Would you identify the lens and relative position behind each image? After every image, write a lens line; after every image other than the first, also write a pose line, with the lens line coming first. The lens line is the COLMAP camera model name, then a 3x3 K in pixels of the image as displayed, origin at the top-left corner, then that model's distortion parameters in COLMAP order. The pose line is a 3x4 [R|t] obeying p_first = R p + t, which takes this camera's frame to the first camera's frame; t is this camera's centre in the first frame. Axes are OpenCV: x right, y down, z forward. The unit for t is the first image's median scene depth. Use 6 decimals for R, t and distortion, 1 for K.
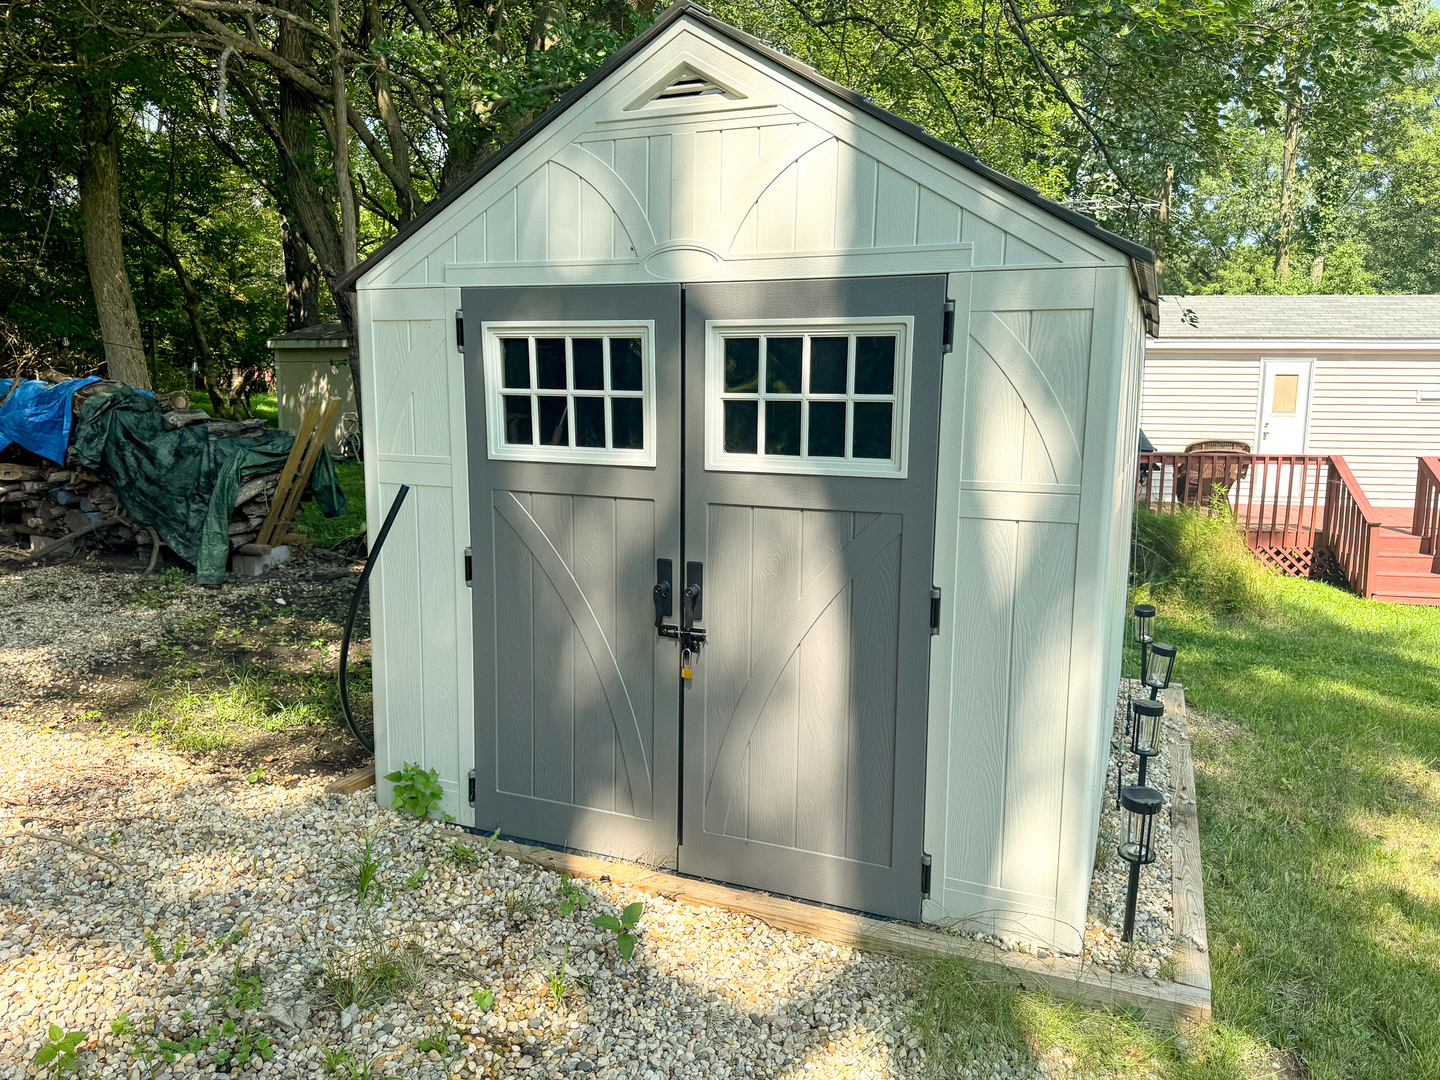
lens RADIAL K [[1024.5, 0, 722.7], [0, 1024.5, 546.7], [0, 0, 1]] dist [0.038815, -0.028721]
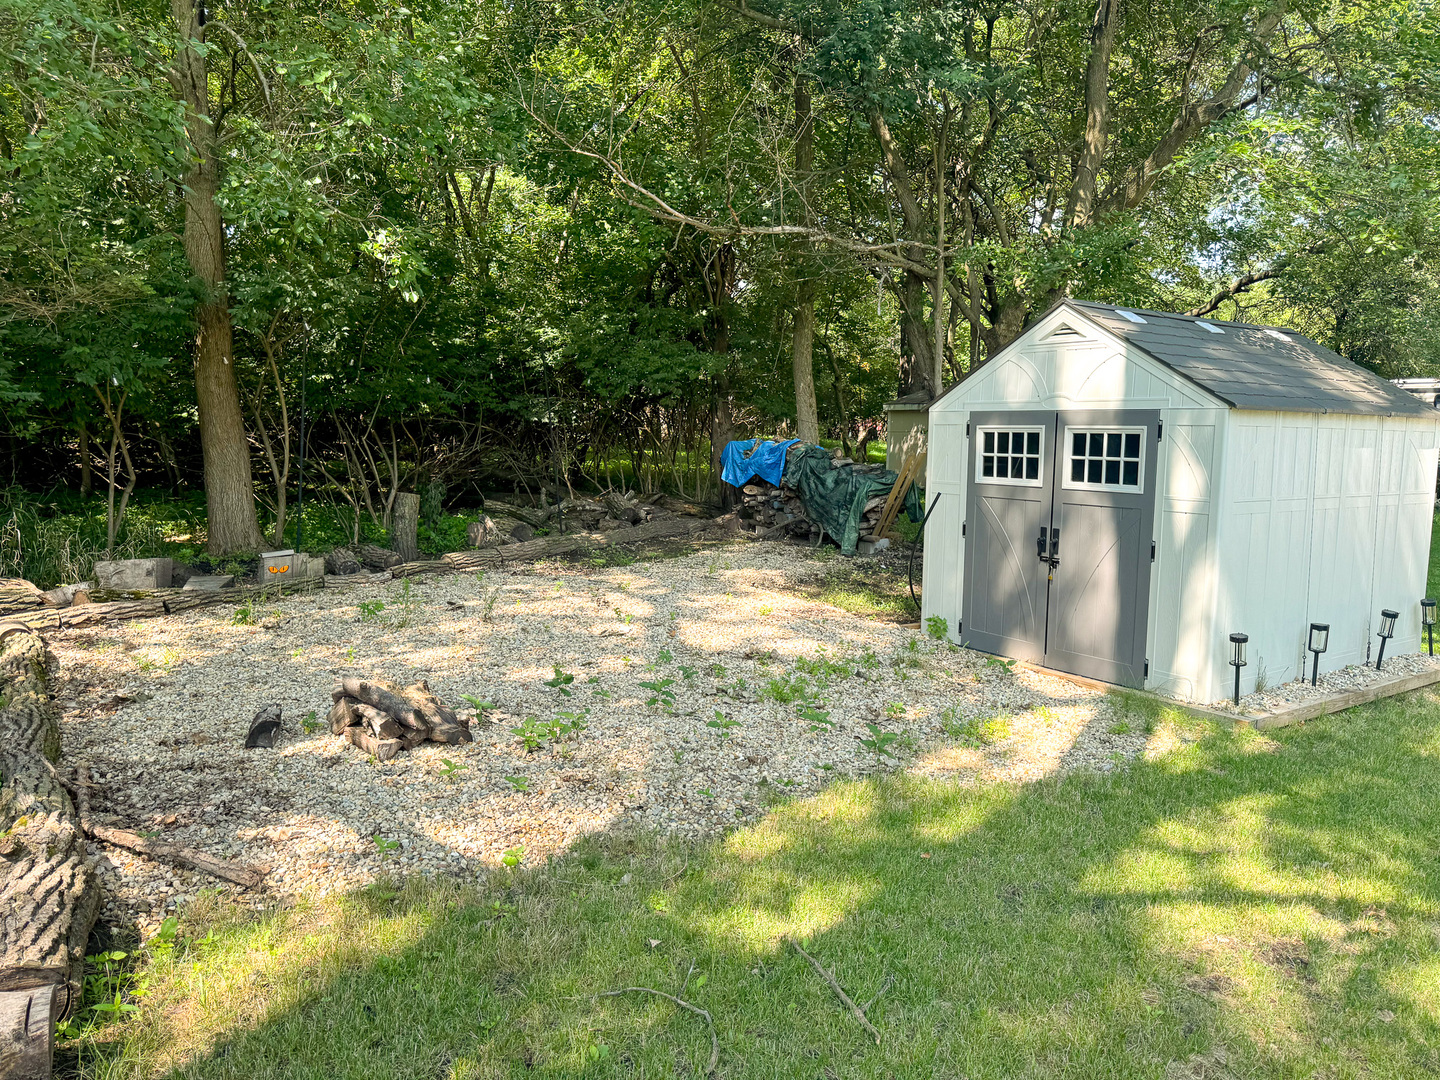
lens RADIAL K [[1024.5, 0, 716.6], [0, 1024.5, 541.0], [0, 0, 1]] dist [0.038815, -0.028721]
pose [[0.844847, 0.057531, -0.531906, 0.493156], [-0.083102, 0.996246, -0.024240, 0.143544], [0.528514, 0.064681, 0.846457, -1.207468]]
